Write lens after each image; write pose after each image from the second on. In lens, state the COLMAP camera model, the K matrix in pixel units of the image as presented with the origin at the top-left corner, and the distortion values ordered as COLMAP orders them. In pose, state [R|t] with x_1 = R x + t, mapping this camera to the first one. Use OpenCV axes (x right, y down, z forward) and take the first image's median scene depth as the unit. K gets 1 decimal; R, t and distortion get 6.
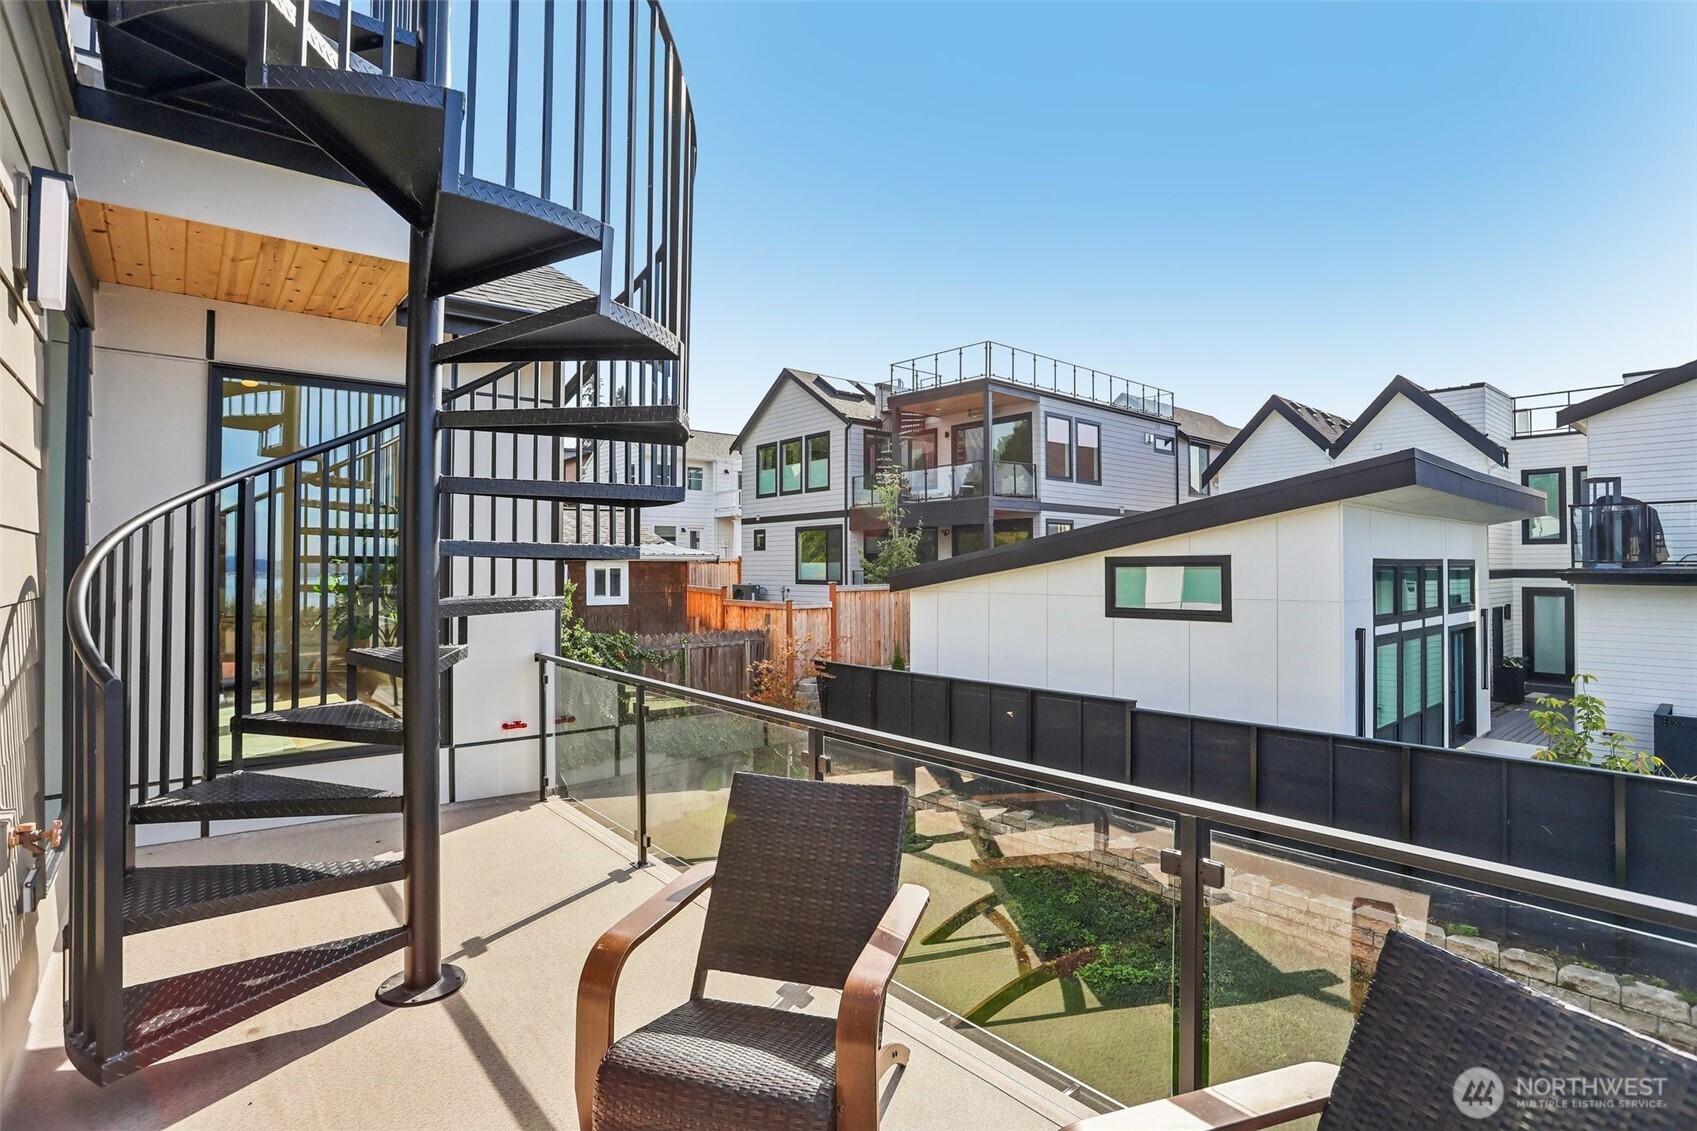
lens RADIAL K [[828.0, 0, 852.6], [0, 828.0, 567.3], [0, 0, 1]] dist [-0.026381, 0.013337]
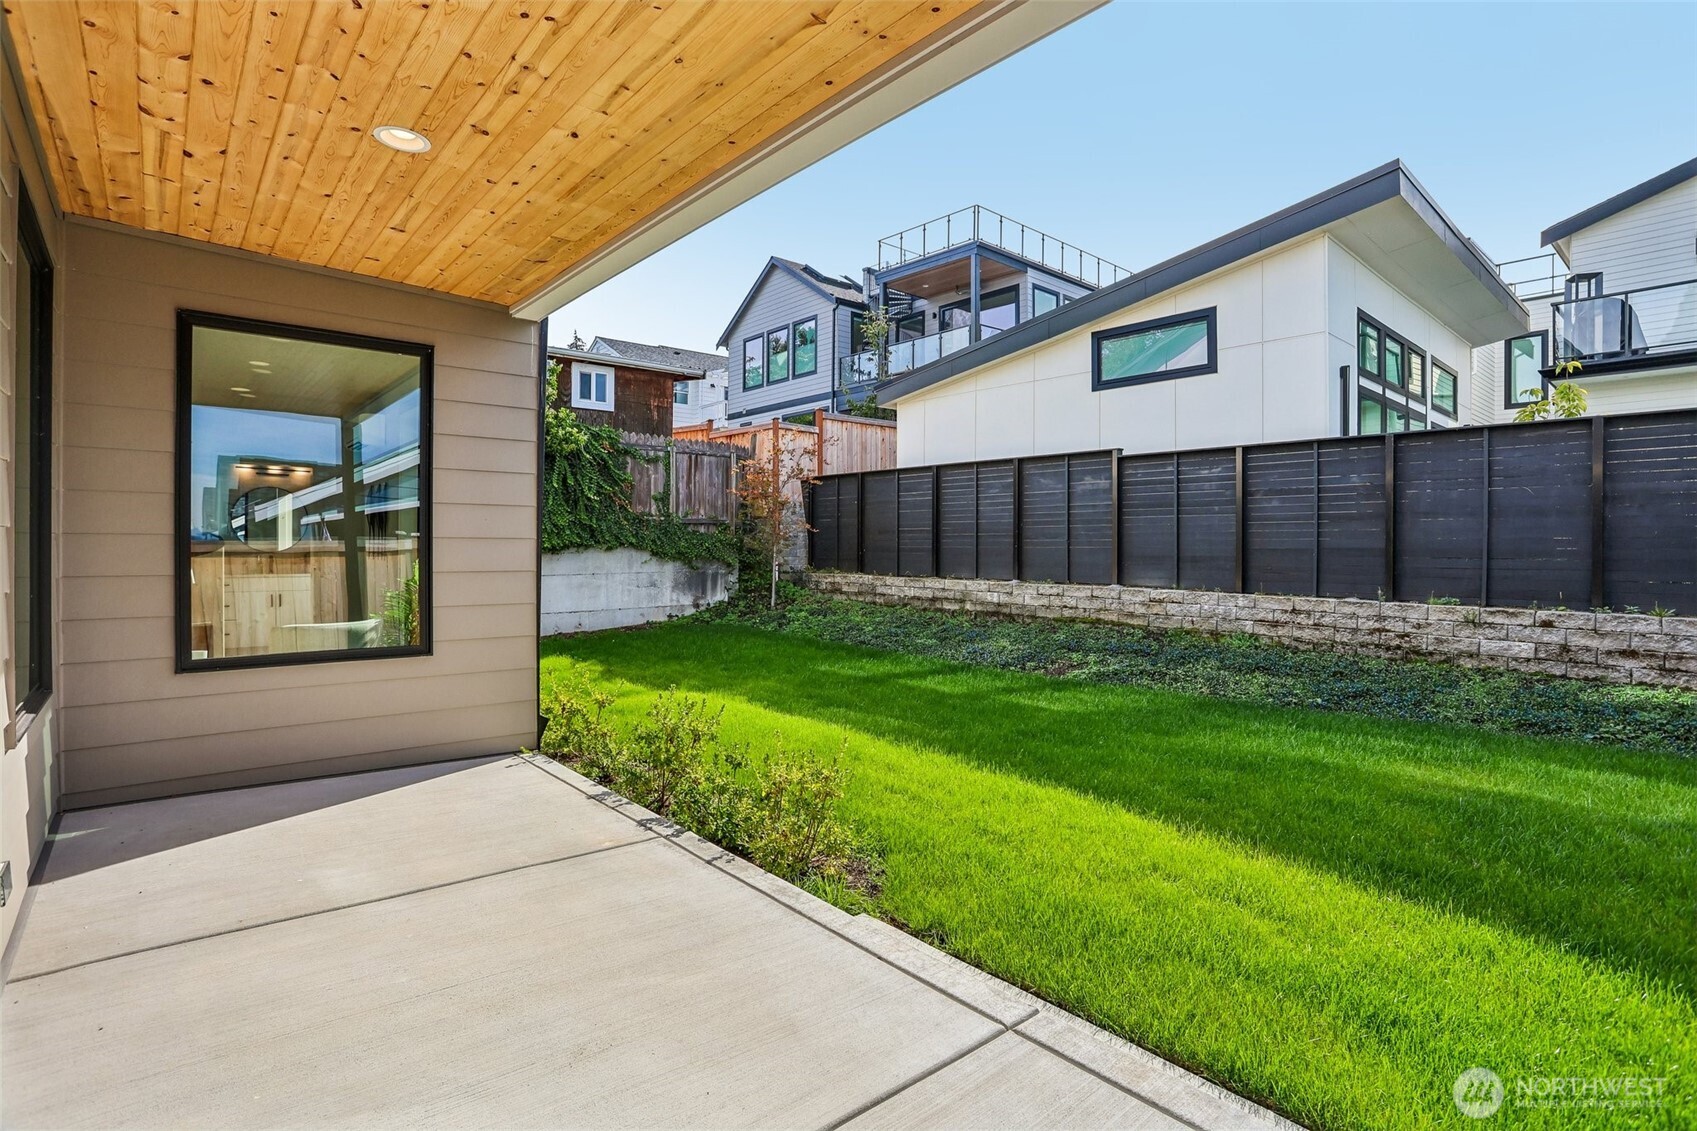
lens RADIAL K [[828.0, 0, 848.7], [0, 828.0, 561.7], [0, 0, 1]] dist [-0.026381, 0.013337]
pose [[0.999918, 0.005605, 0.011540, 0.000943], [-0.005636, 0.999981, 0.002634, 0.216610], [-0.011525, -0.002699, 0.999930, 0.002364]]
